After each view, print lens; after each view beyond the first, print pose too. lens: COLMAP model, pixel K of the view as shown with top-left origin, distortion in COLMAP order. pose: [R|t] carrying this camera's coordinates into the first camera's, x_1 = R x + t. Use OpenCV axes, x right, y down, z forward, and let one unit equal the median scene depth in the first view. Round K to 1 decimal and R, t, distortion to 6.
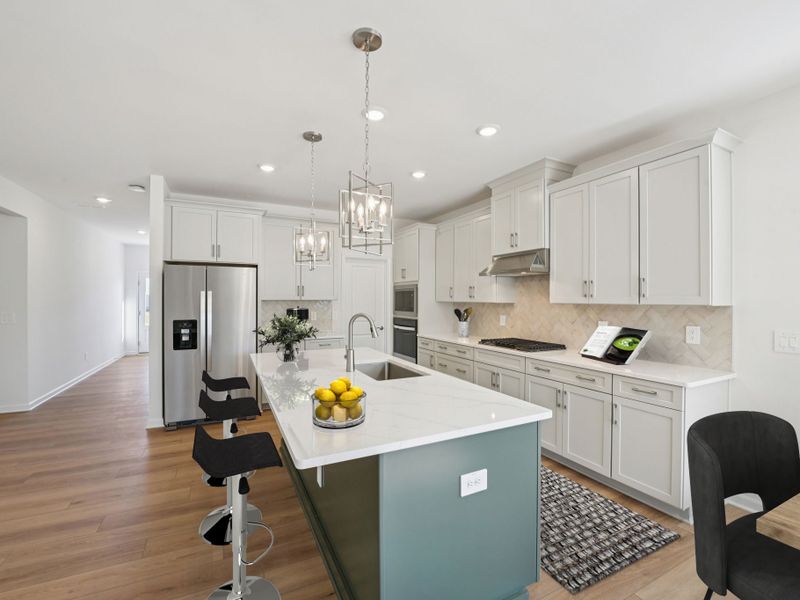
lens RADIAL K [[365.5, 0, 403.0], [0, 365.5, 298.3], [0, 0, 1]] dist [-0.010578, 0.000333]
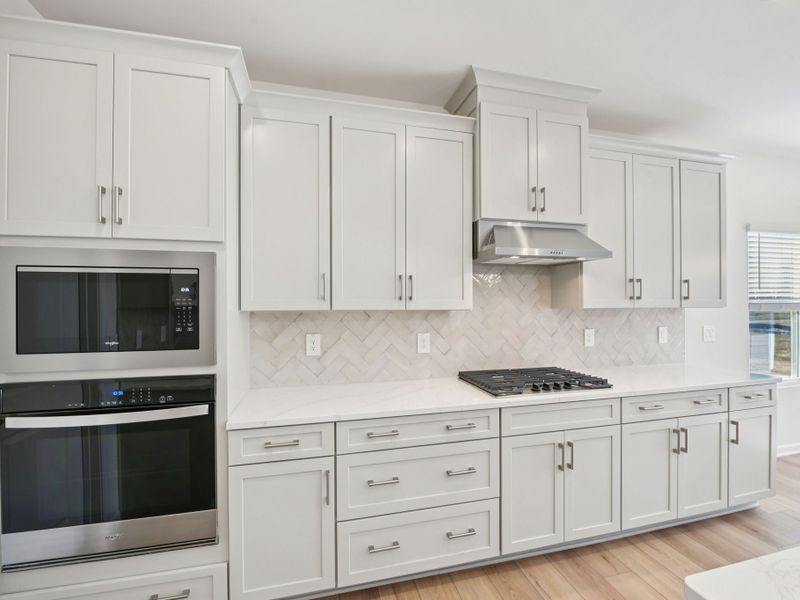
lens RADIAL K [[365.5, 0, 401.7], [0, 365.5, 301.4], [0, 0, 1]] dist [-0.010578, 0.000333]
pose [[0.204682, 0.003348, 0.978823, -0.267990], [0.002641, 0.999989, -0.003973, 0.001791], [-0.978825, 0.003398, 0.204671, 0.980483]]
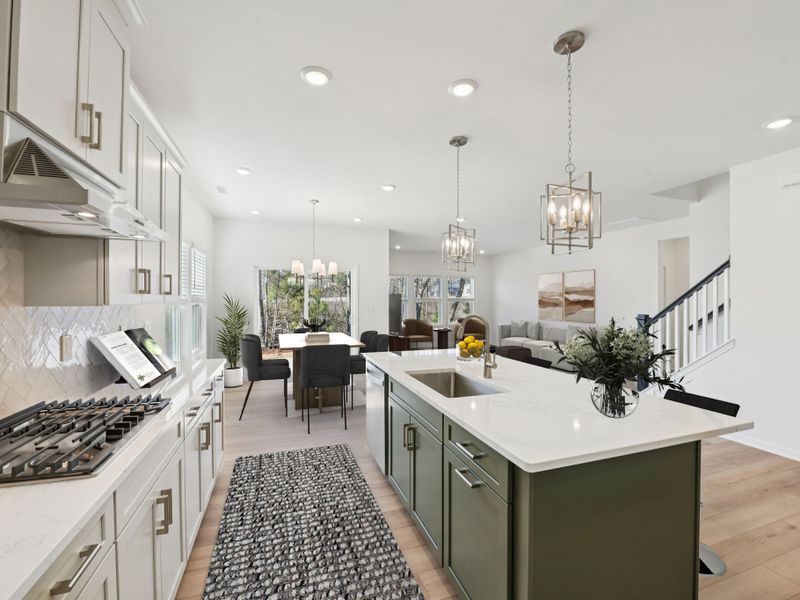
lens RADIAL K [[365.5, 0, 401.5], [0, 365.5, 299.9], [0, 0, 1]] dist [-0.010578, 0.000333]
pose [[-0.991483, 0.001605, 0.130227, -0.030754], [0.001957, 0.999995, 0.002573, 0.005093], [-0.130222, 0.002806, -0.991481, 1.171458]]
